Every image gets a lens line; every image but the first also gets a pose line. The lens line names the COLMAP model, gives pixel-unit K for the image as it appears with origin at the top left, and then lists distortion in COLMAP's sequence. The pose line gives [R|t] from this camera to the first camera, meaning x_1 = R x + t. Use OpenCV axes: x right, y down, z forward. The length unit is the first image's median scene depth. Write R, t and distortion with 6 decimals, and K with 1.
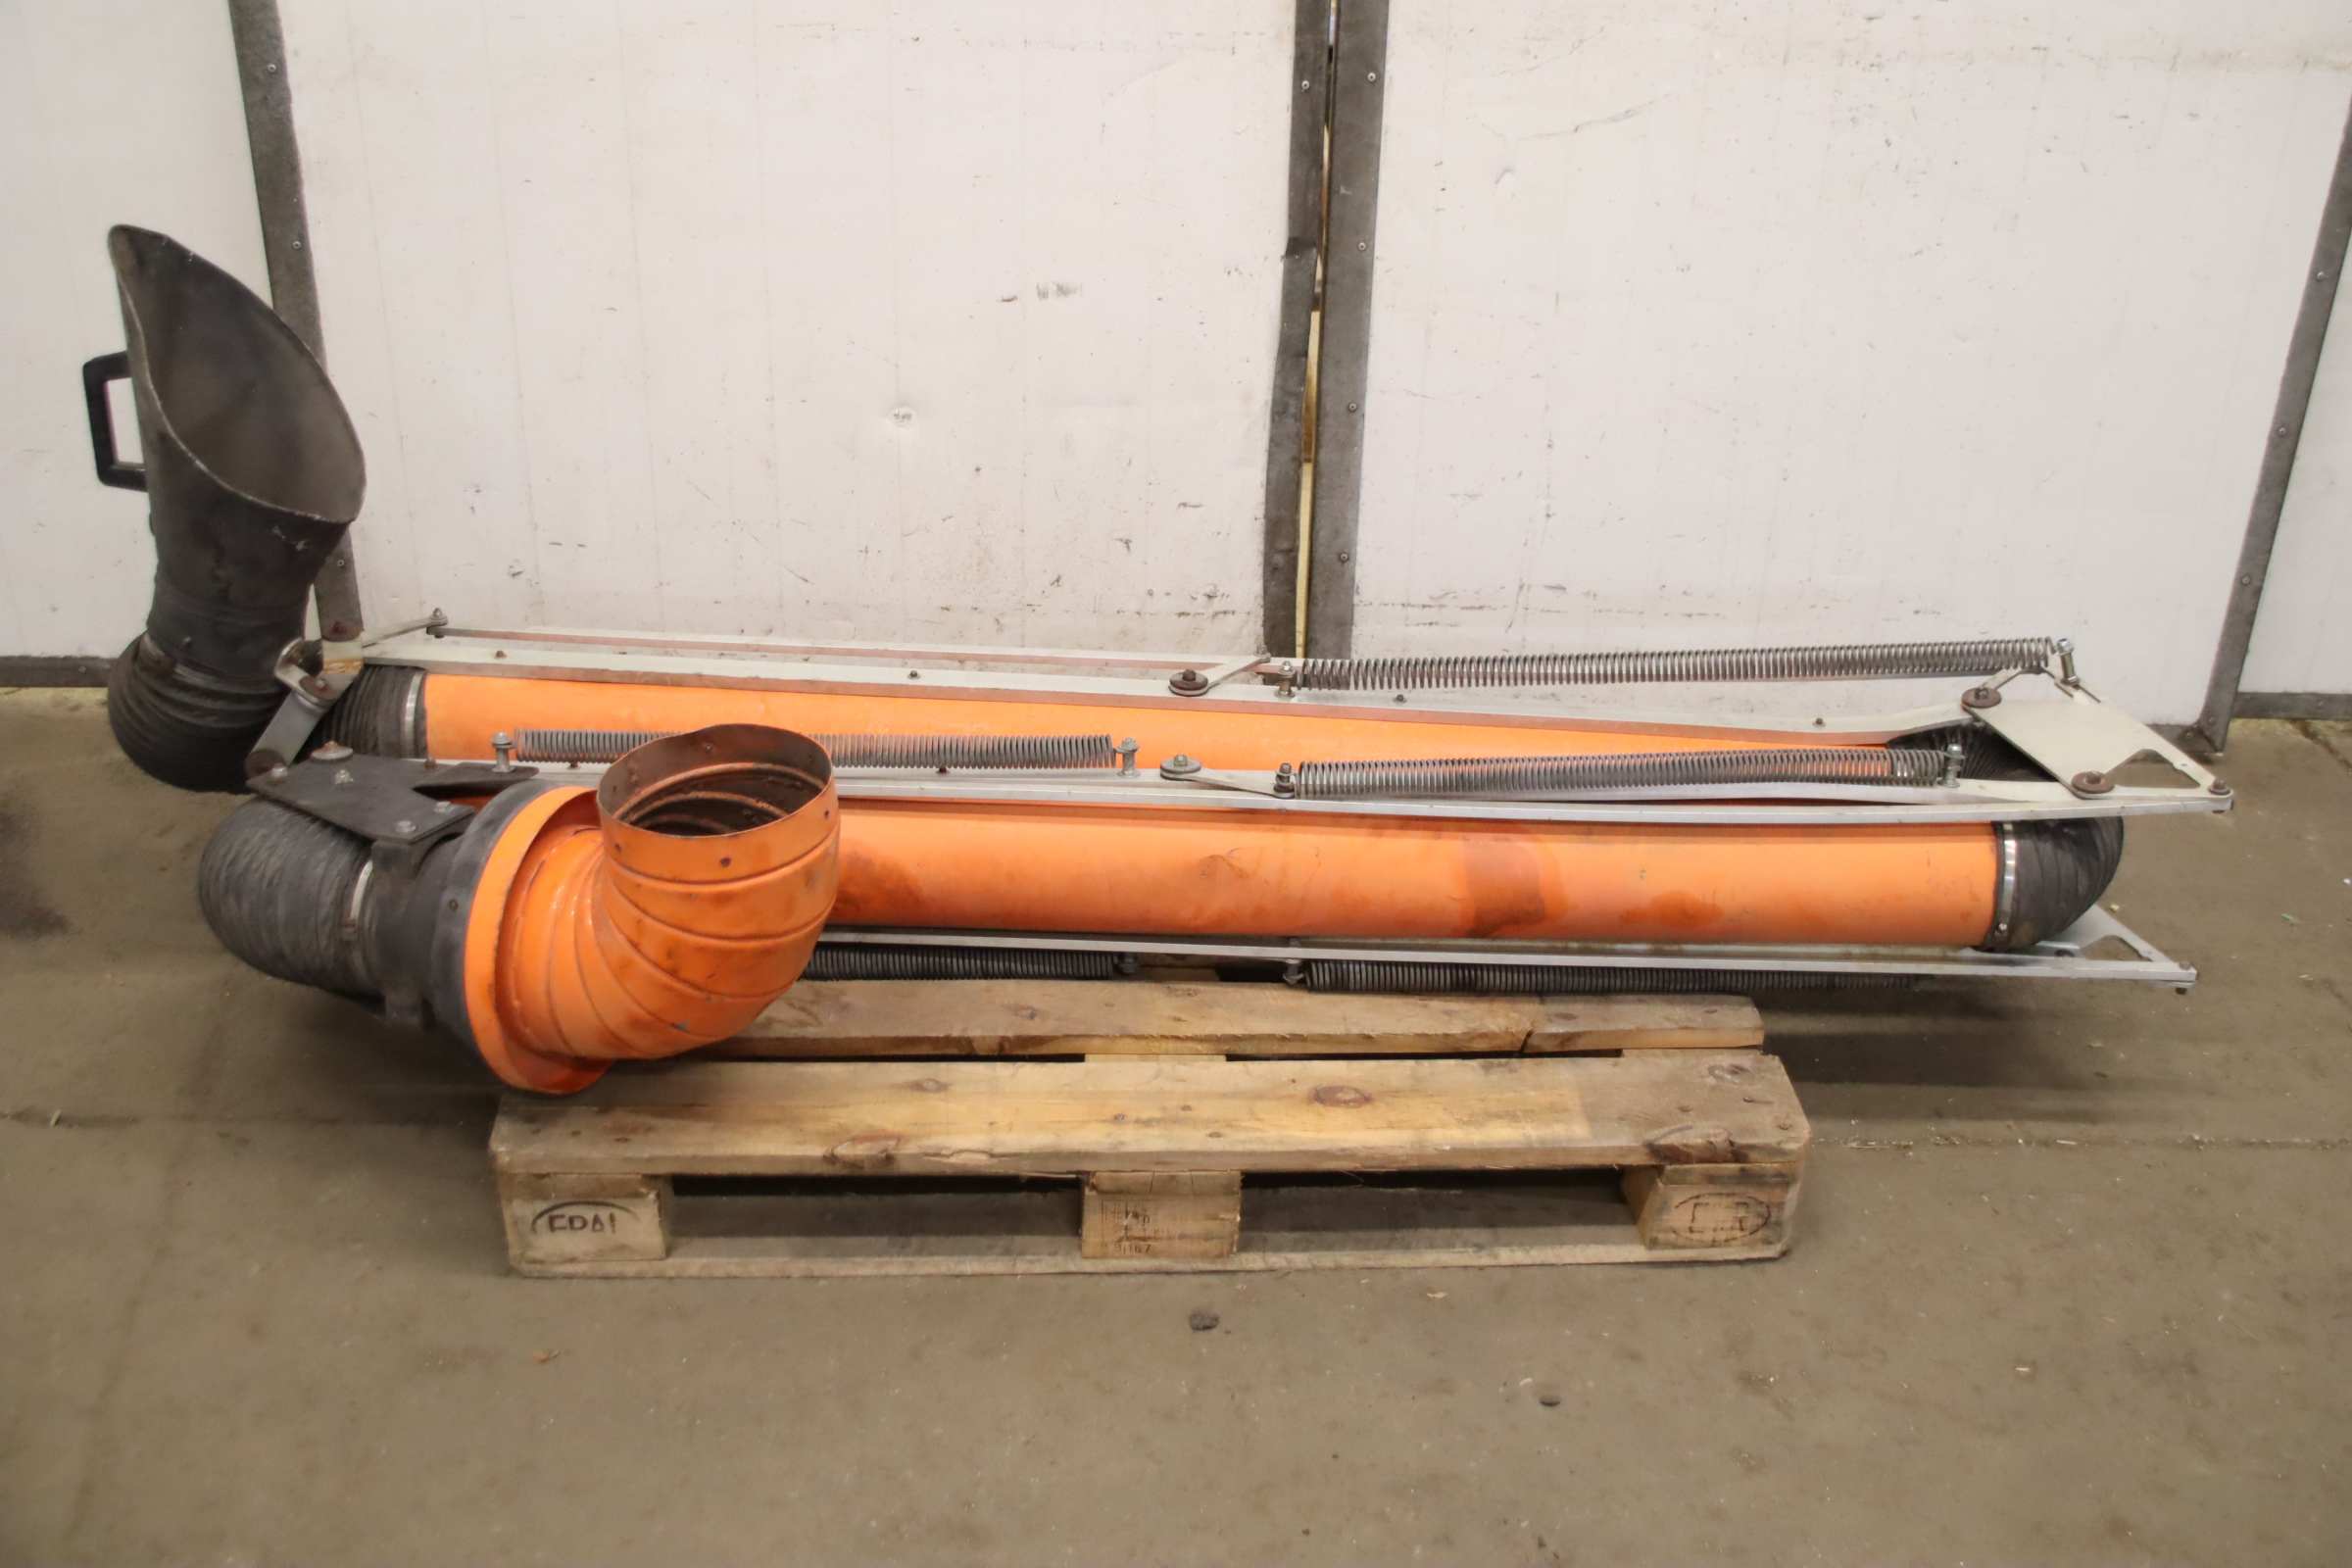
lens RADIAL K [[2465.3, 0, 1176.0], [0, 2465.3, 784.0], [0, 0, 1]] dist [-0.076619, 0.026423]
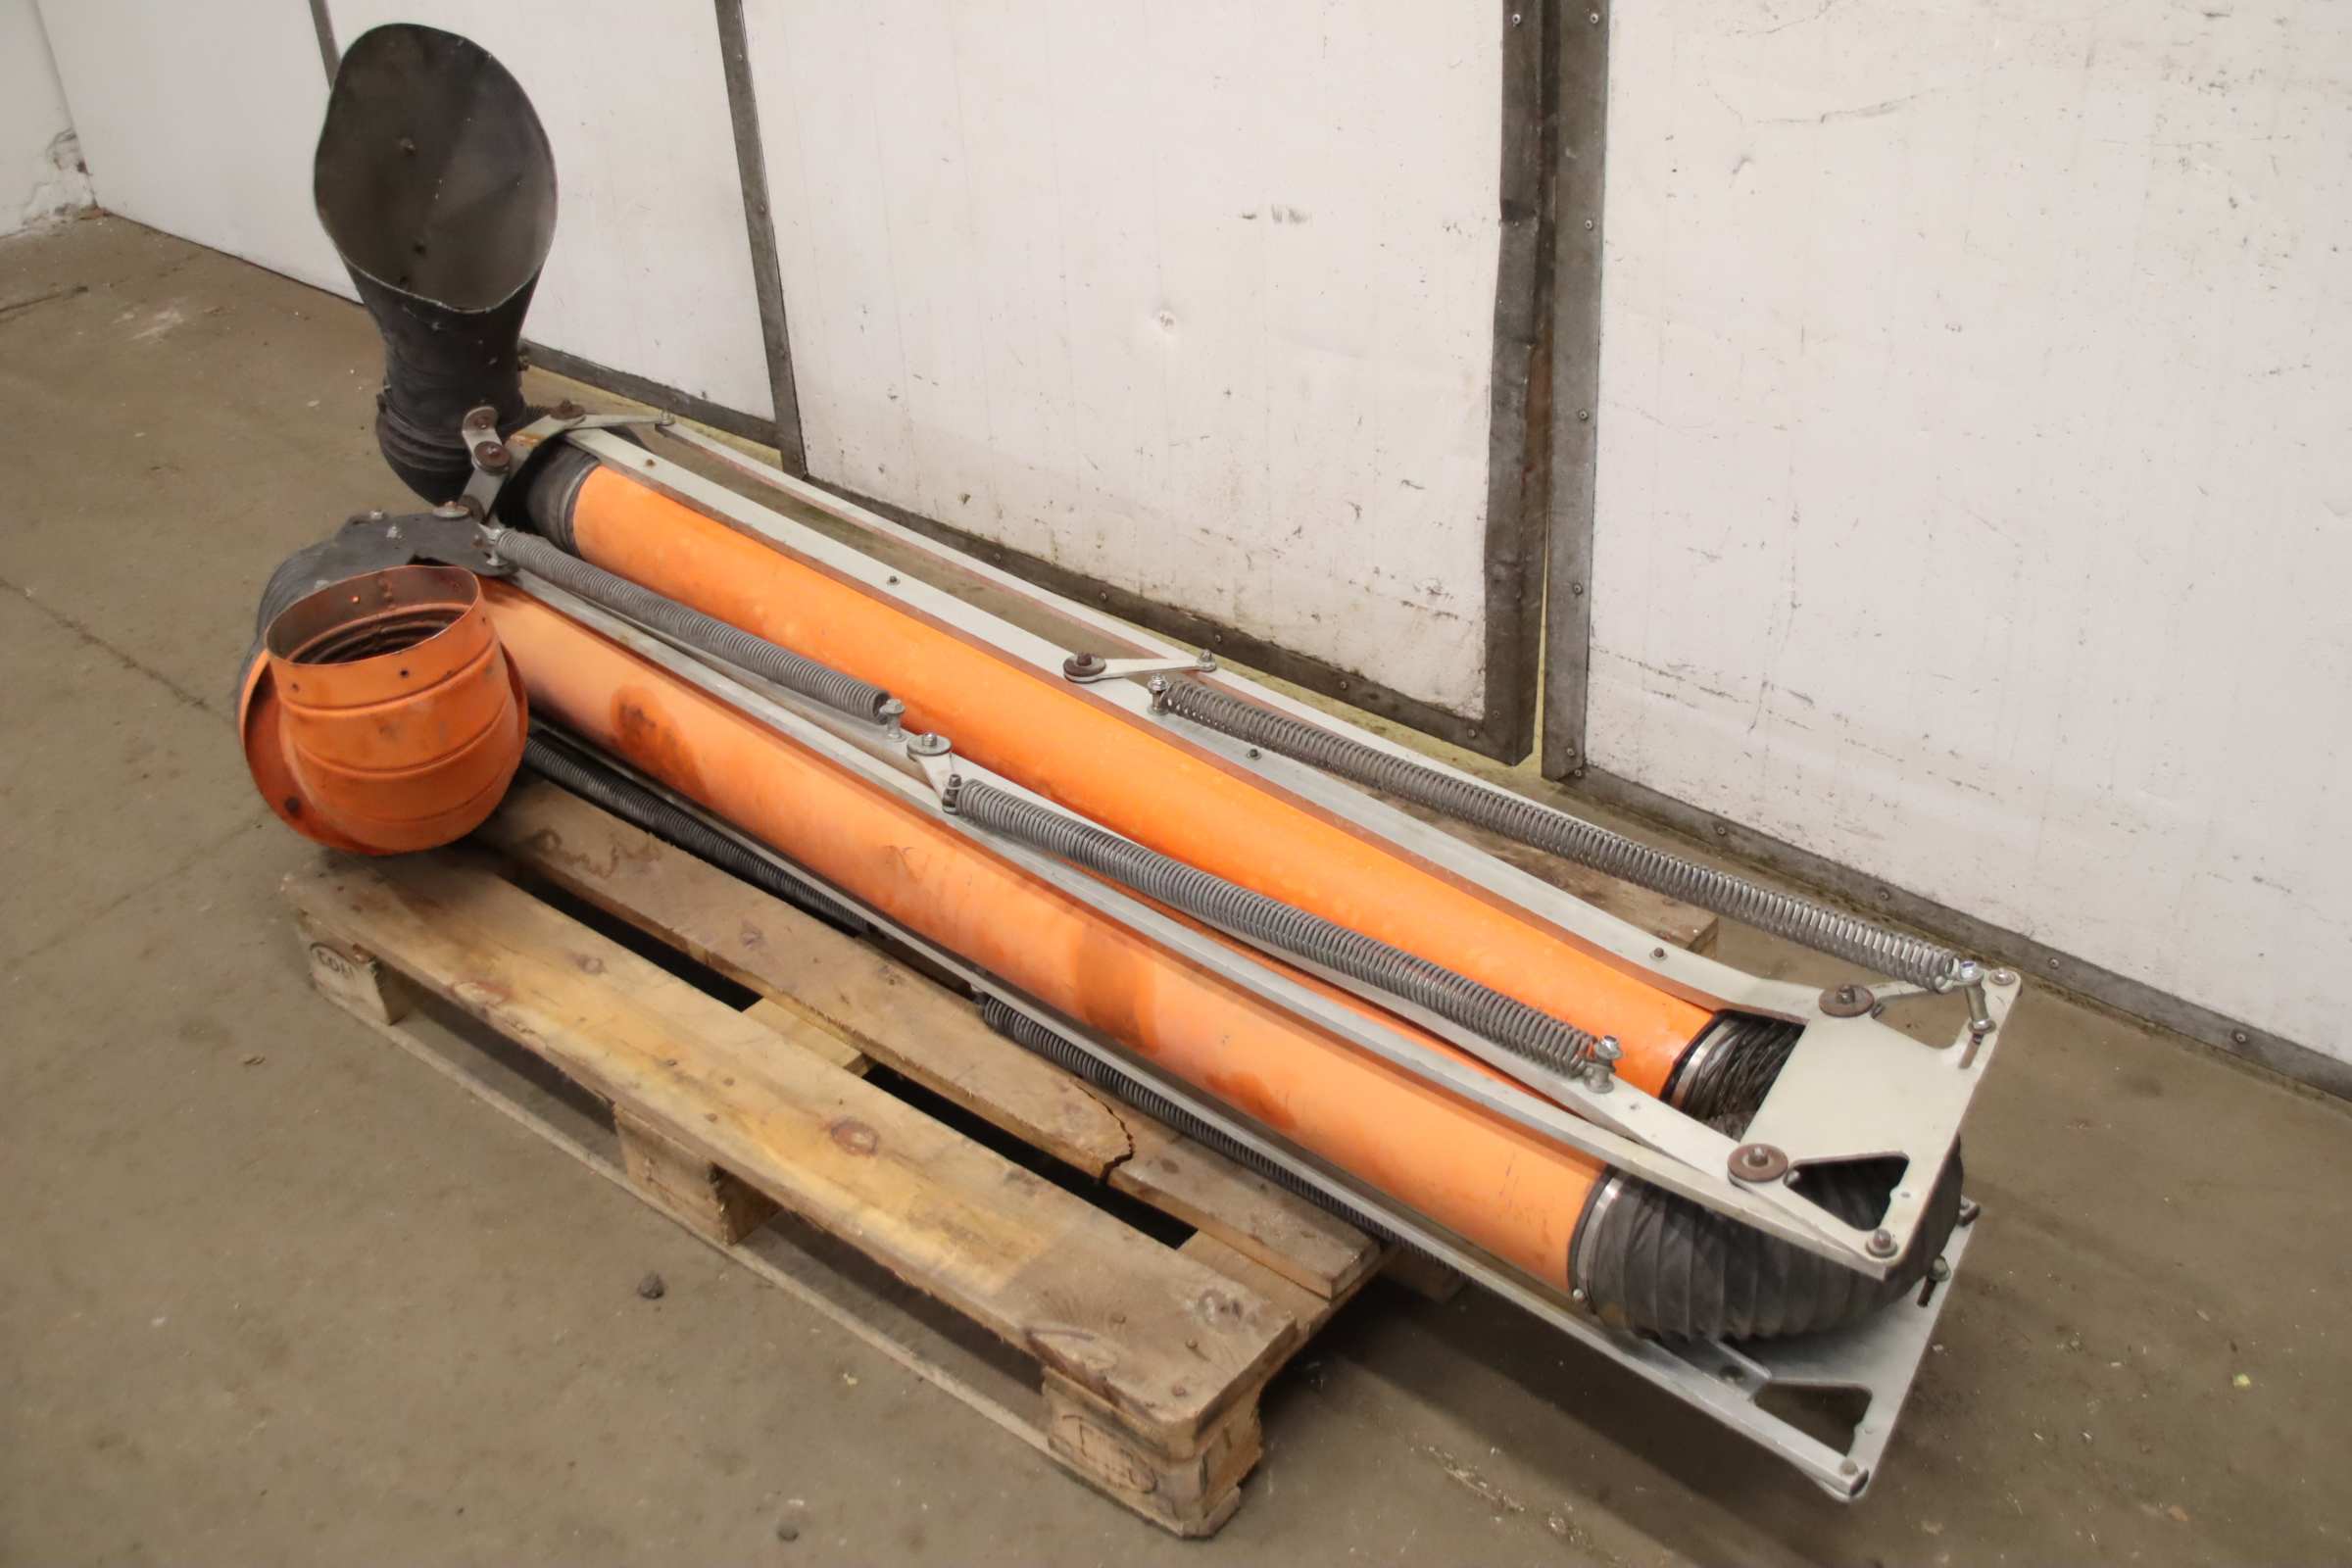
lens RADIAL K [[2418.2, 0, 1176.0], [0, 2418.2, 784.0], [0, 0, 1]] dist [-0.091223, 0.118950]
pose [[0.730482, 0.309763, -0.608640, 0.581573], [-0.257561, 0.950364, 0.174560, -0.163284], [0.632502, 0.029249, 0.774007, 0.334242]]
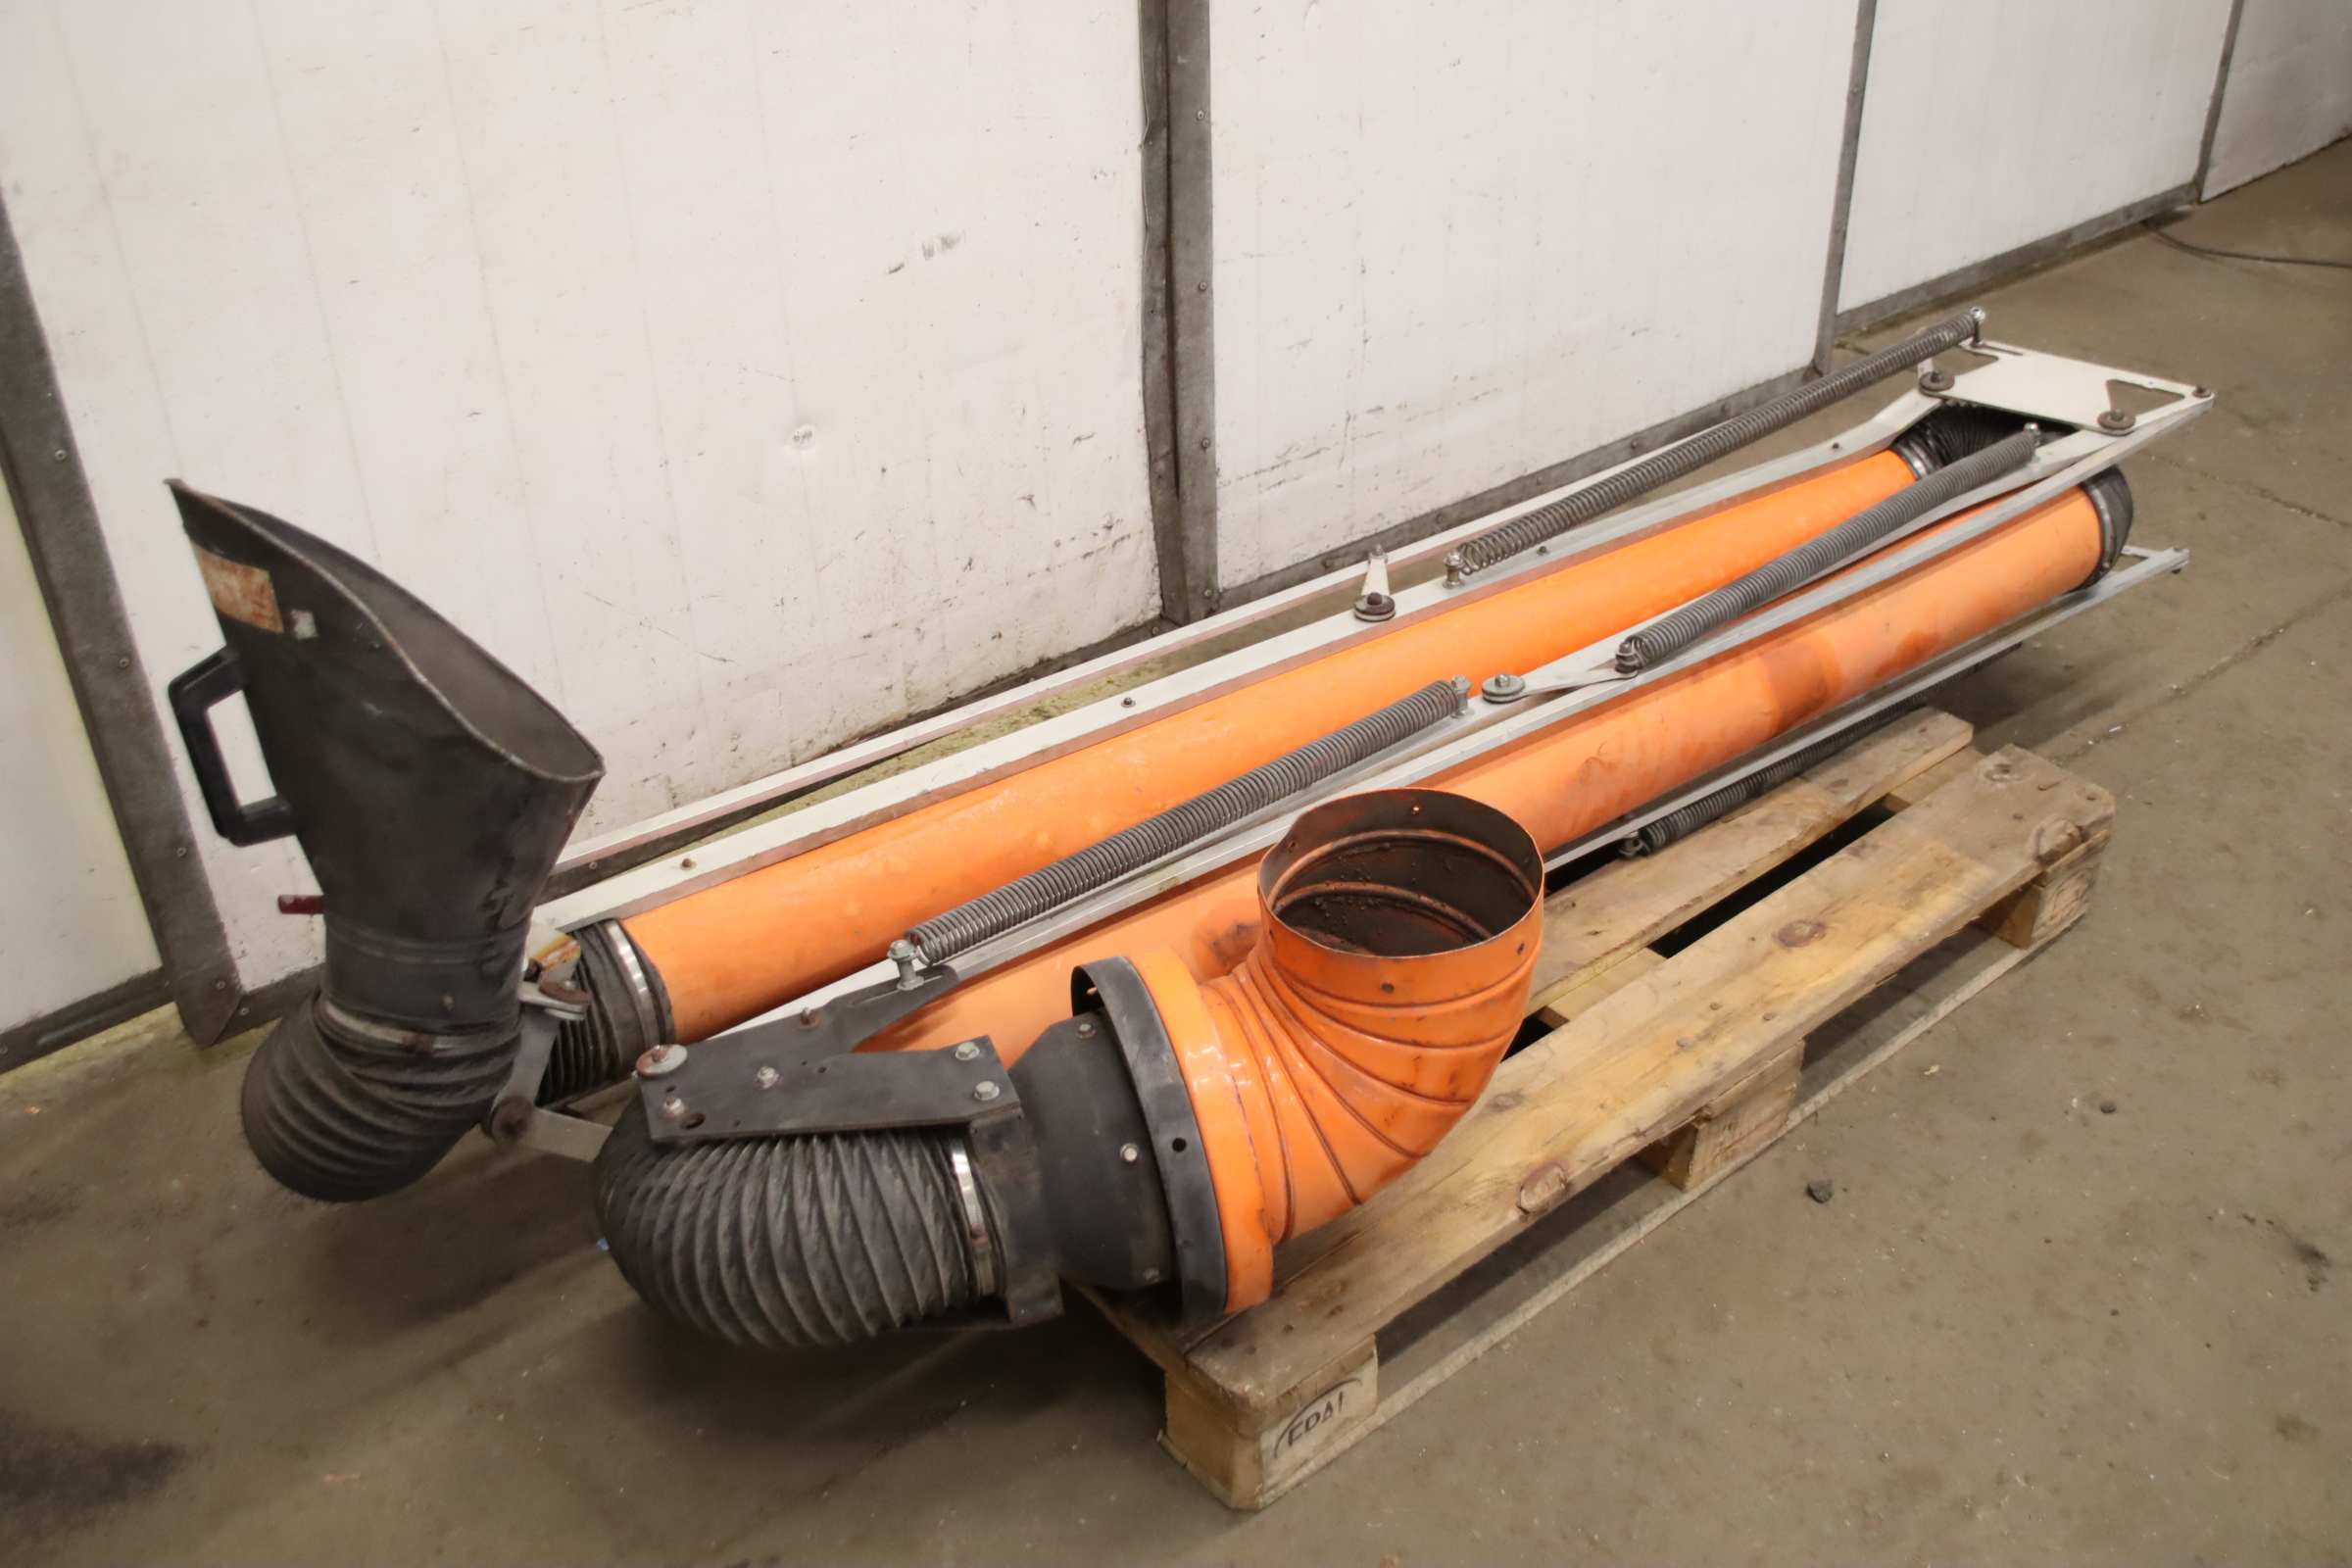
lens RADIAL K [[2360.0, 0, 1176.0], [0, 2360.0, 784.0], [0, 0, 1]] dist [-0.103069, 0.105309]
pose [[0.796095, -0.367749, 0.480618, -0.506005], [0.322697, 0.929816, 0.176942, -0.159959], [-0.511957, 0.014231, 0.858893, 0.273002]]
